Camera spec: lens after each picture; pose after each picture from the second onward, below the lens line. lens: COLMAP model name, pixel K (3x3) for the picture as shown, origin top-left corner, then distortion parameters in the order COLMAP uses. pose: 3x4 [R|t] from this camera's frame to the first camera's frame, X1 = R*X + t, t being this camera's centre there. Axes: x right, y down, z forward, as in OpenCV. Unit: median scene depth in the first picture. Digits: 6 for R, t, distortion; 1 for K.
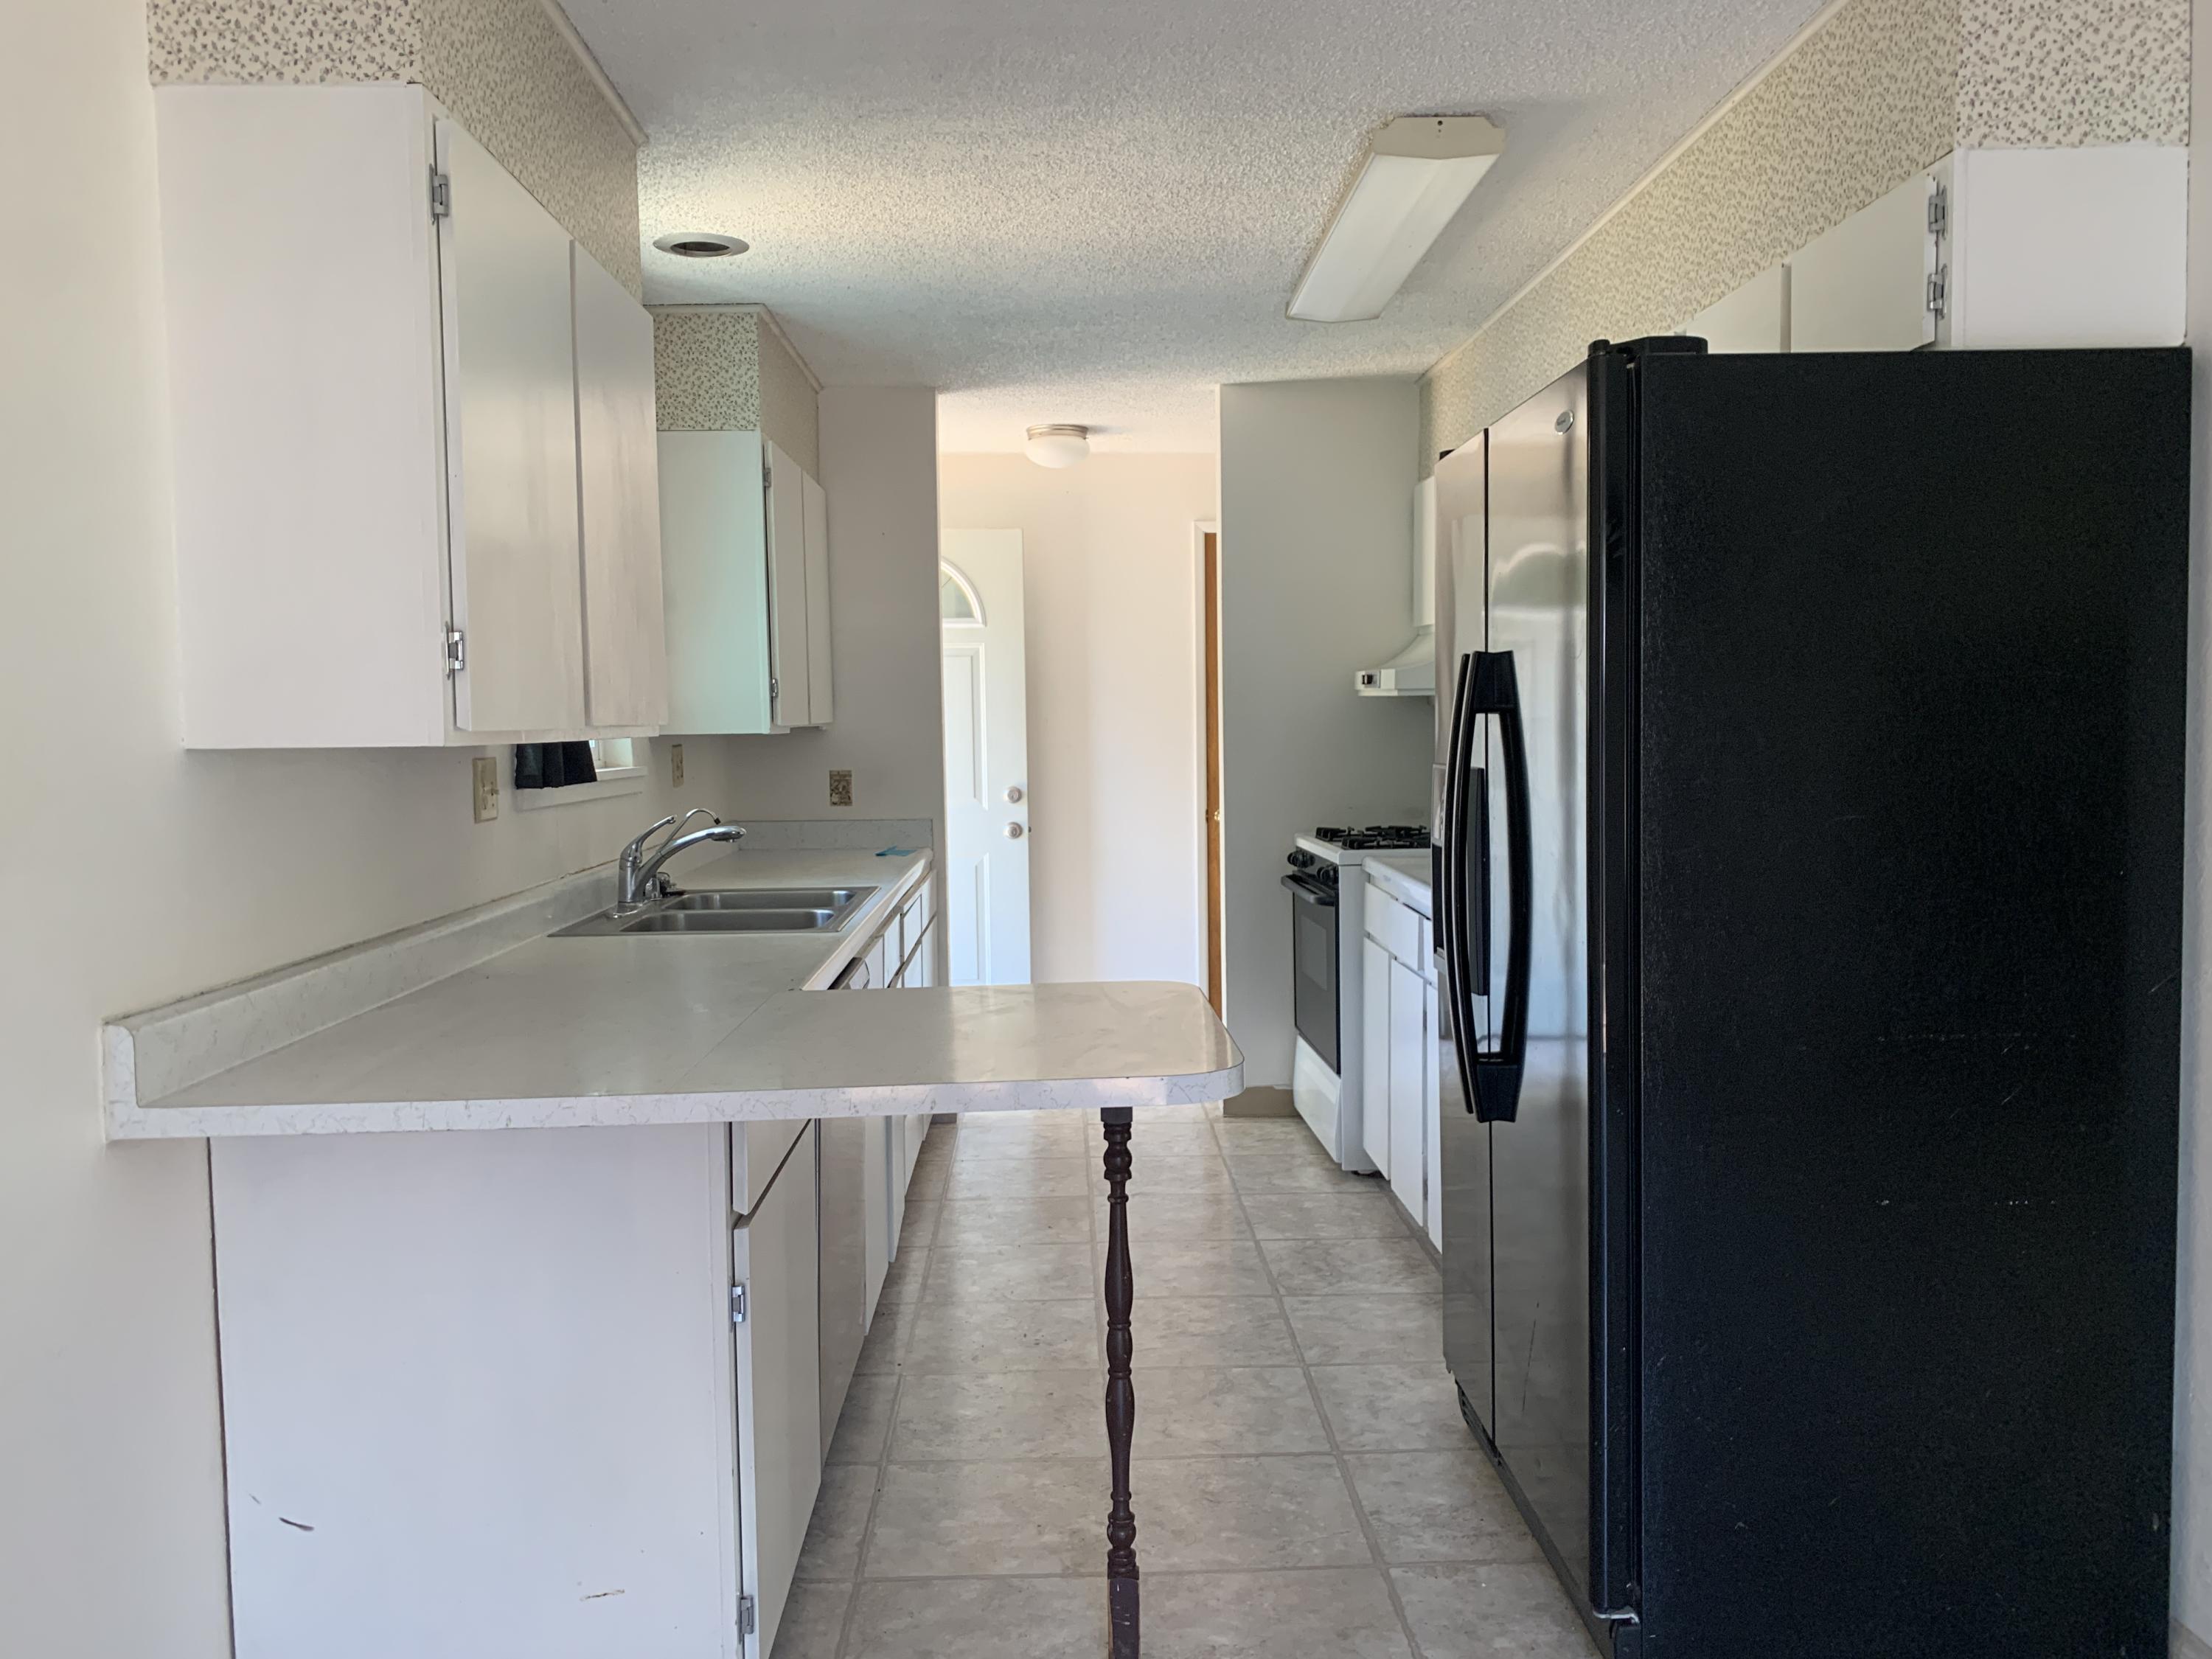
lens RADIAL K [[1710.8, 0, 1108.4], [0, 1710.8, 829.8], [0, 0, 1]] dist [0.039198, -0.023365]
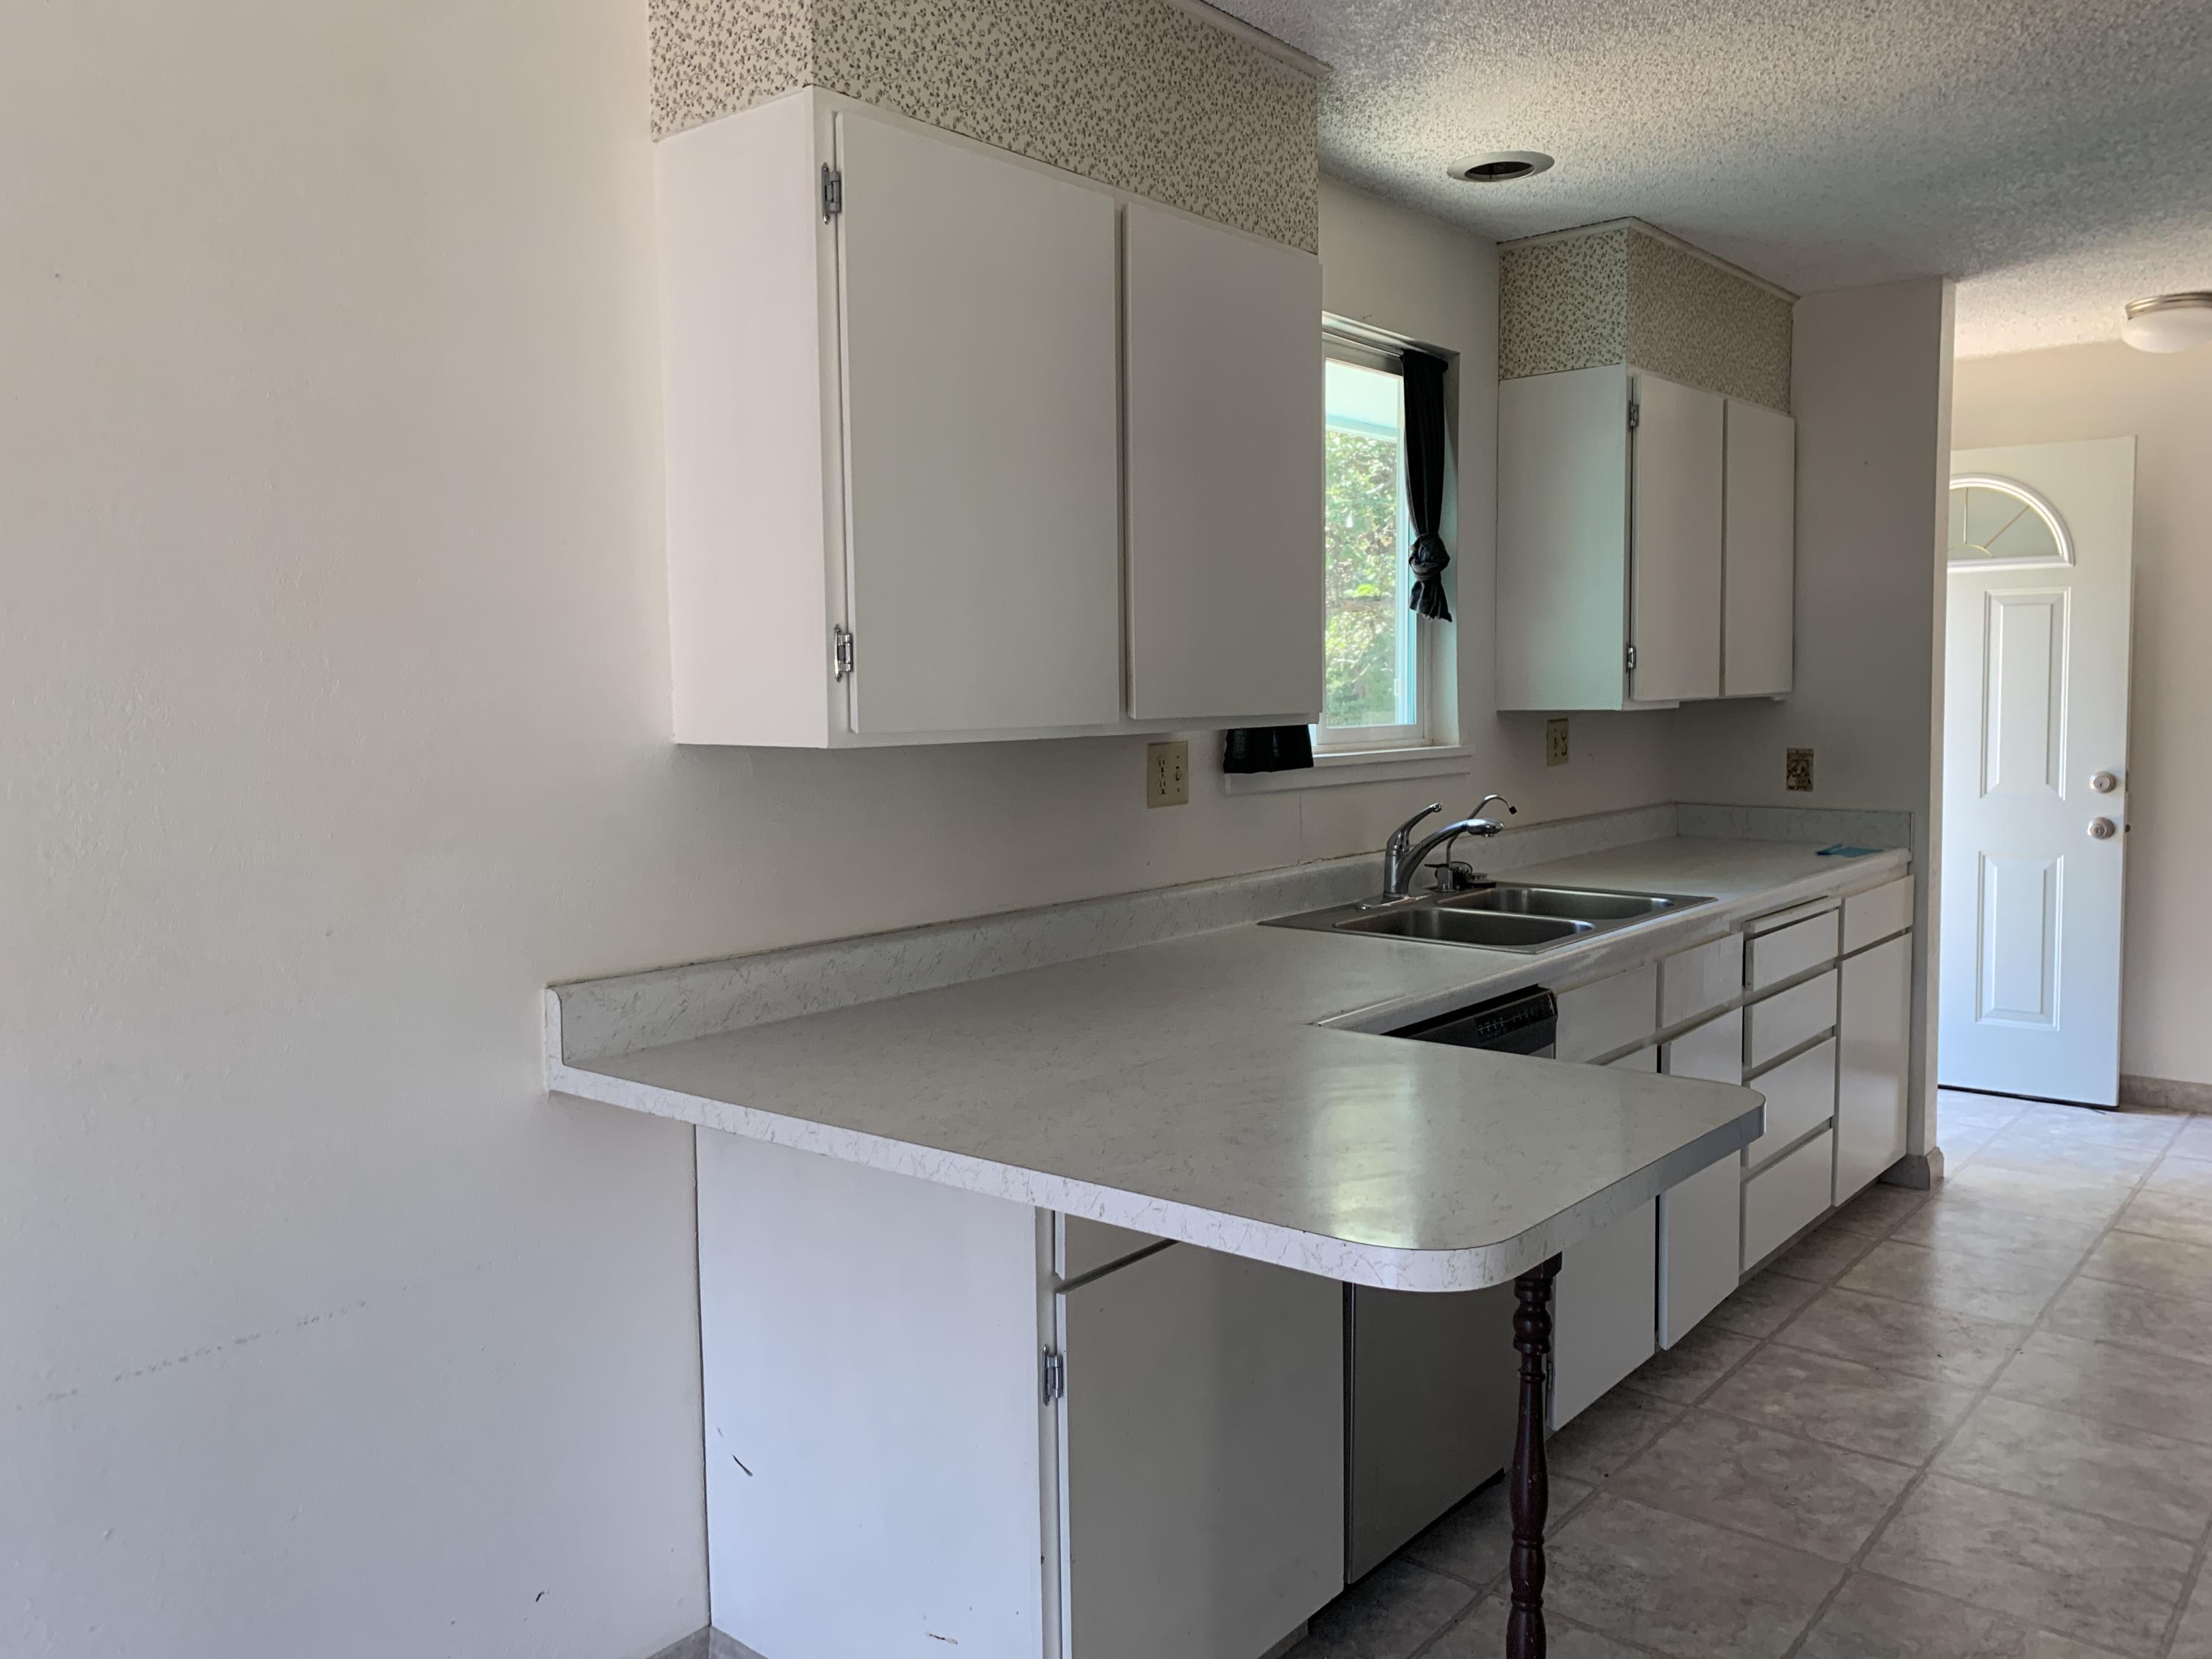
lens RADIAL K [[1710.8, 0, 1104.7], [0, 1710.8, 810.1], [0, 0, 1]] dist [0.039198, -0.023365]
pose [[0.750006, 0.053850, -0.659236, 0.211489], [-0.040972, 0.998549, 0.034954, -0.028706], [0.660161, 0.000795, 0.751124, 0.189993]]
